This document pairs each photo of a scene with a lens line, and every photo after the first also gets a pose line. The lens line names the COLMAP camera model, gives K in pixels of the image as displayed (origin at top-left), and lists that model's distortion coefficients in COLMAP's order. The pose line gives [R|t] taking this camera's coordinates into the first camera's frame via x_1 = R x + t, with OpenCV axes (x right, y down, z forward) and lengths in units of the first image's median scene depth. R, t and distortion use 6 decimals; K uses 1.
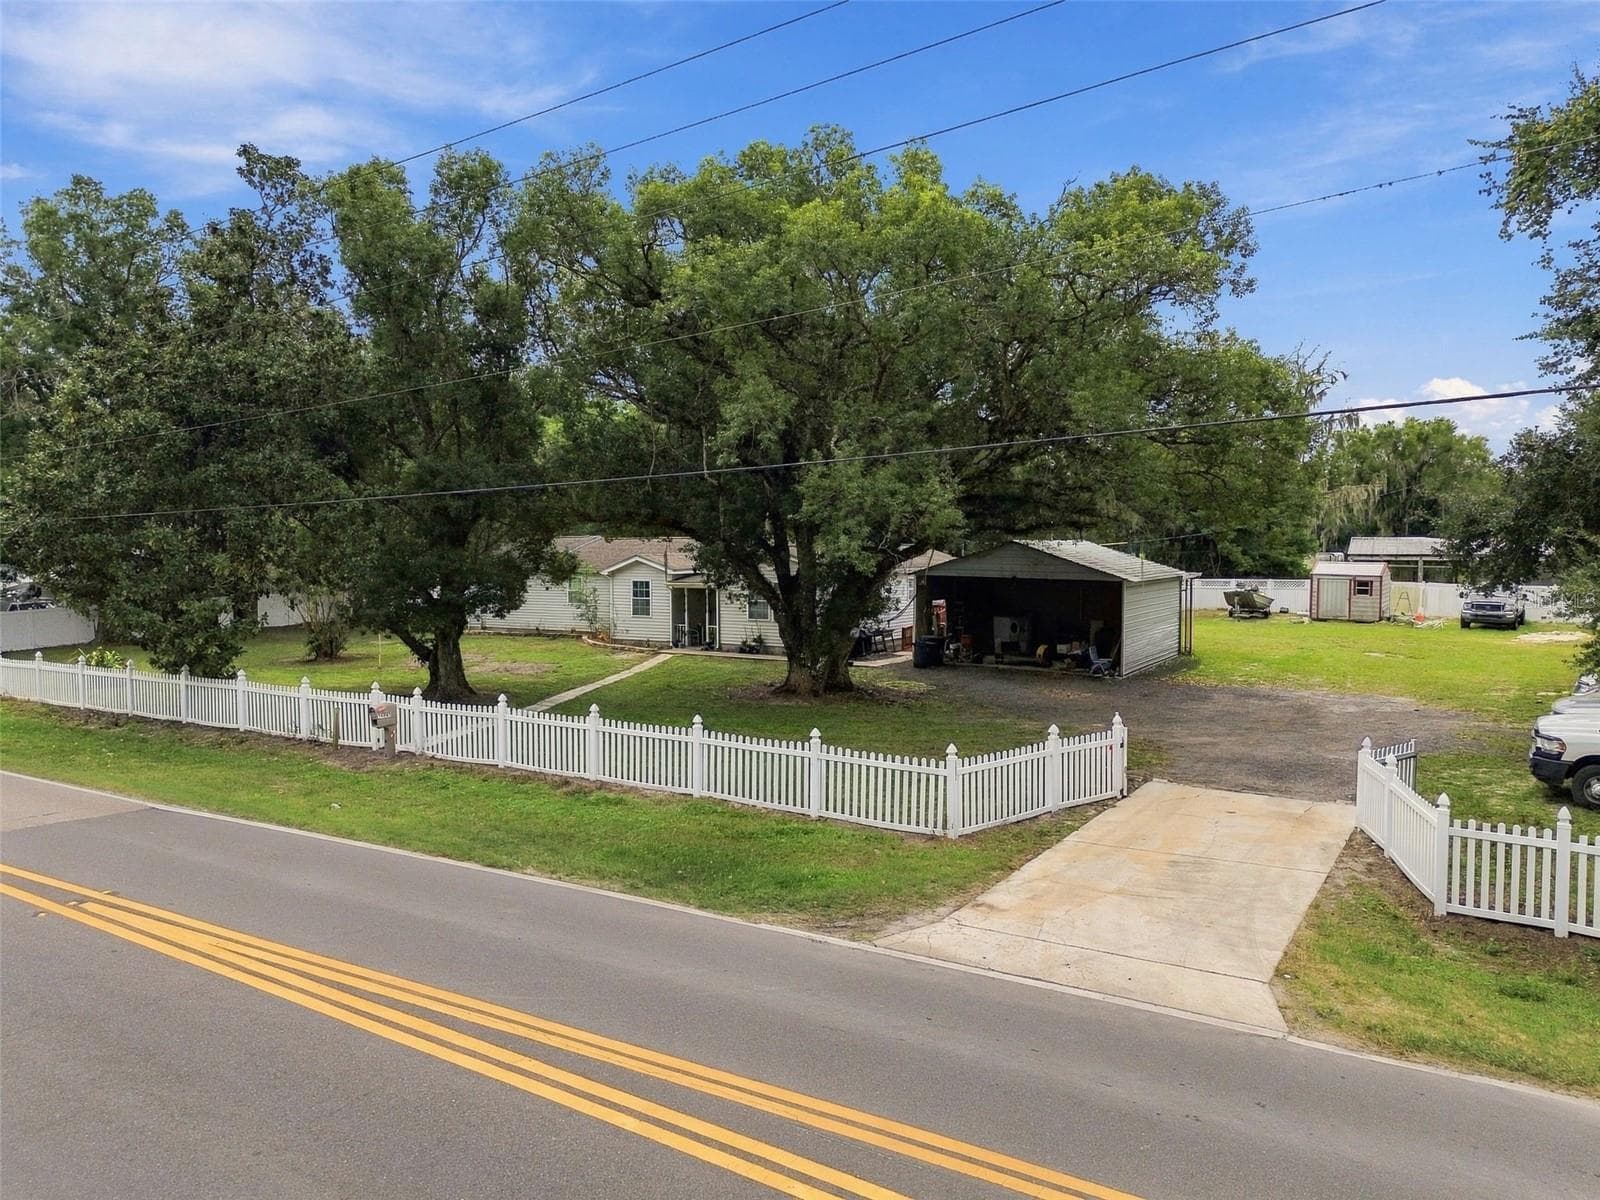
lens RADIAL K [[1119.4, 0, 800.0], [0, 1119.4, 600.0], [0, 0, 1]] dist [-0.001847, -0.003175]
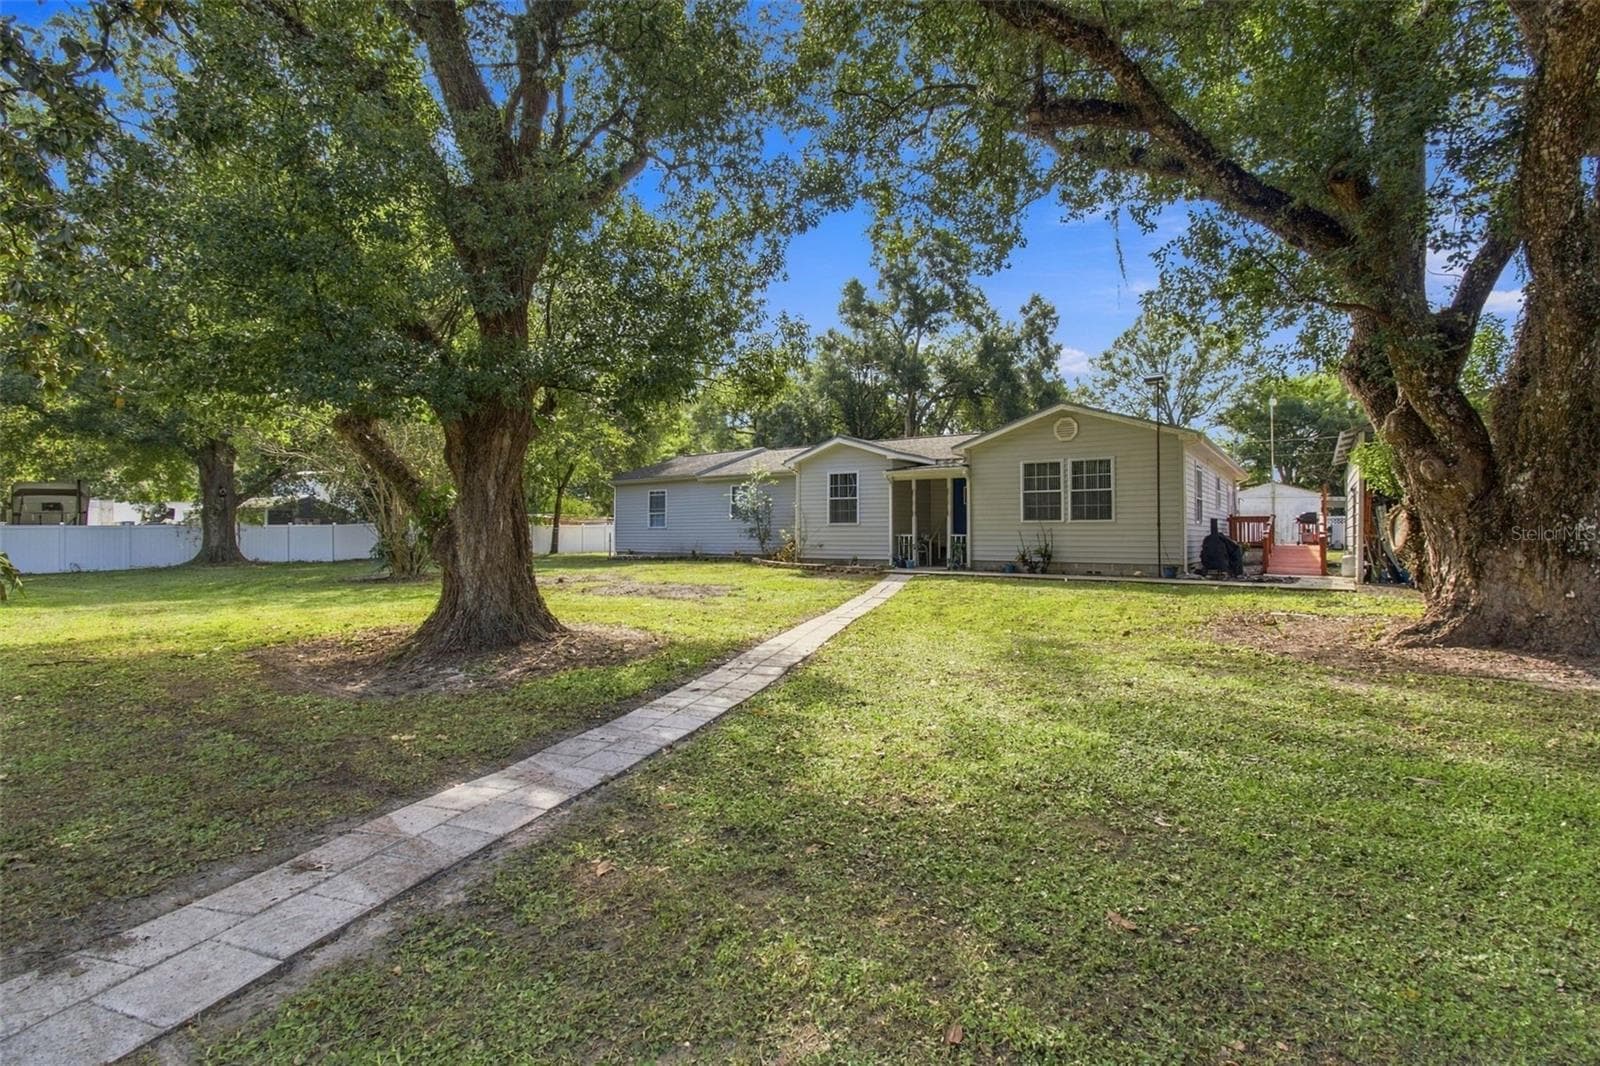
lens RADIAL K [[751.5, 0, 800.0], [0, 751.5, 533.0], [0, 0, 1]] dist [-0.060210, 0.000024]
pose [[0.998089, 0.002452, -0.061750, -0.193645], [-0.005504, 0.998769, -0.049291, 0.060238], [0.061553, 0.049537, 0.996874, 0.737981]]
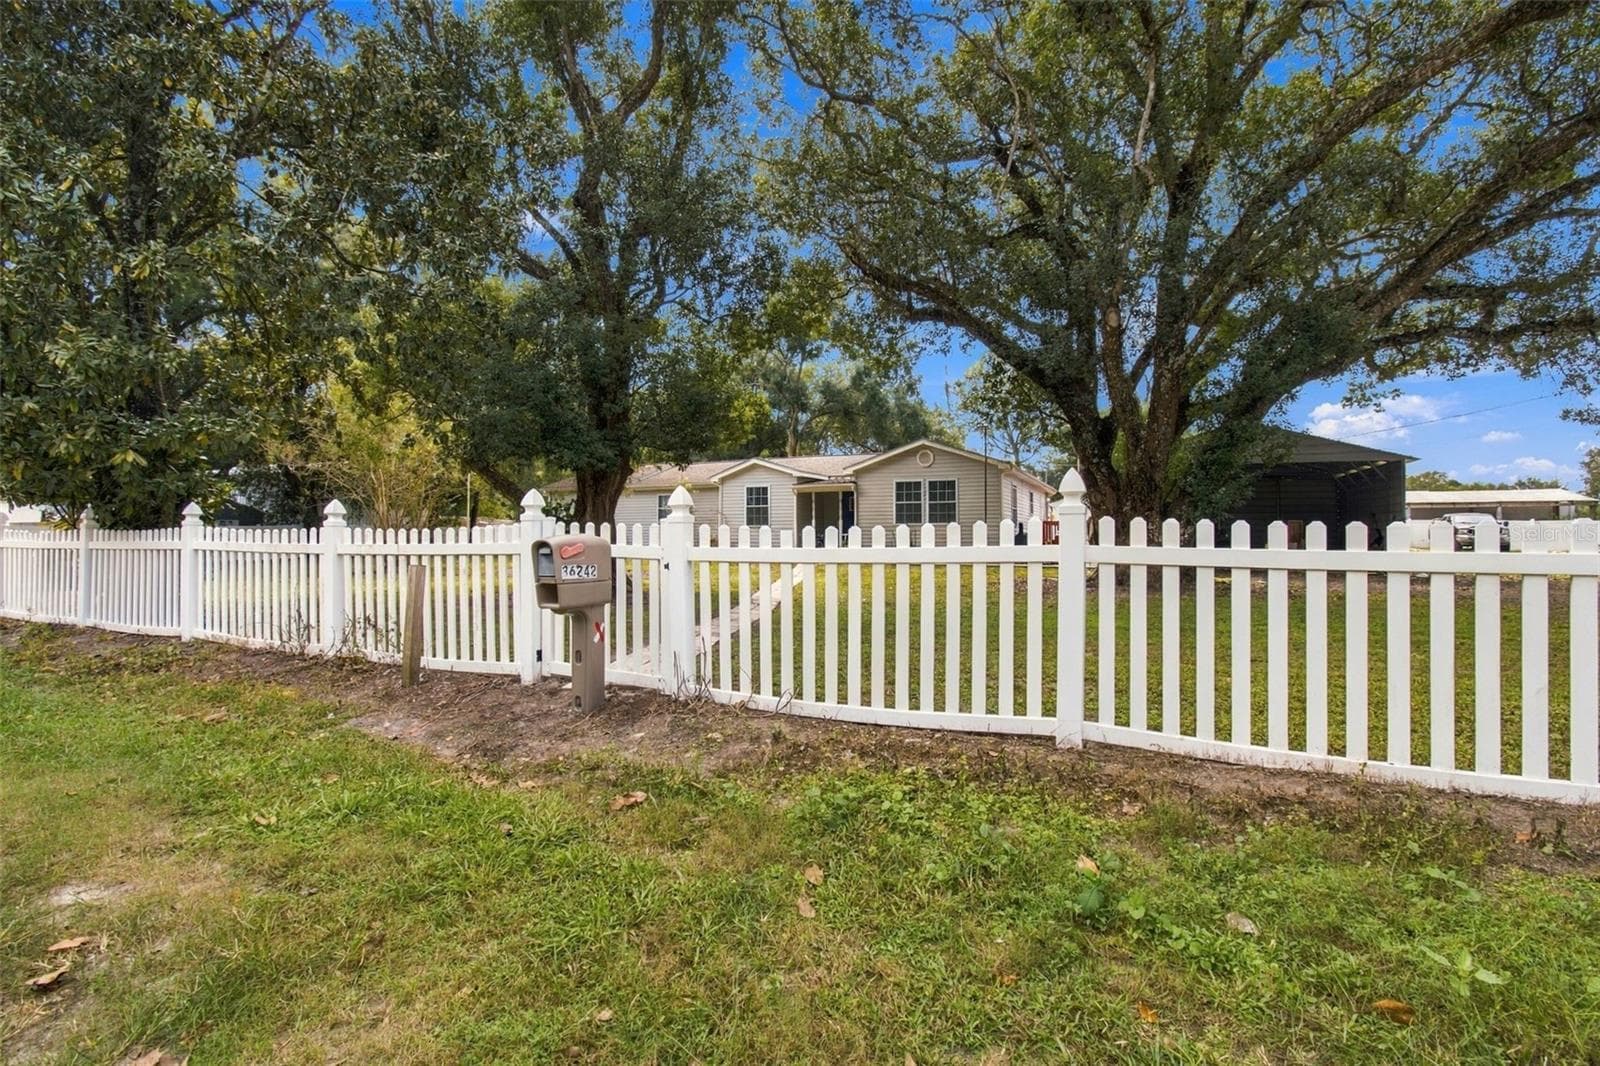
lens RADIAL K [[717.0, 0, 800.0], [0, 717.0, 533.0], [0, 0, 1]] dist [-0.009338, -0.000338]
pose [[0.994421, 0.004313, 0.105394, -0.239139], [0.001580, 0.998443, -0.055762, 0.074766], [-0.105470, 0.055618, 0.992866, 0.573982]]
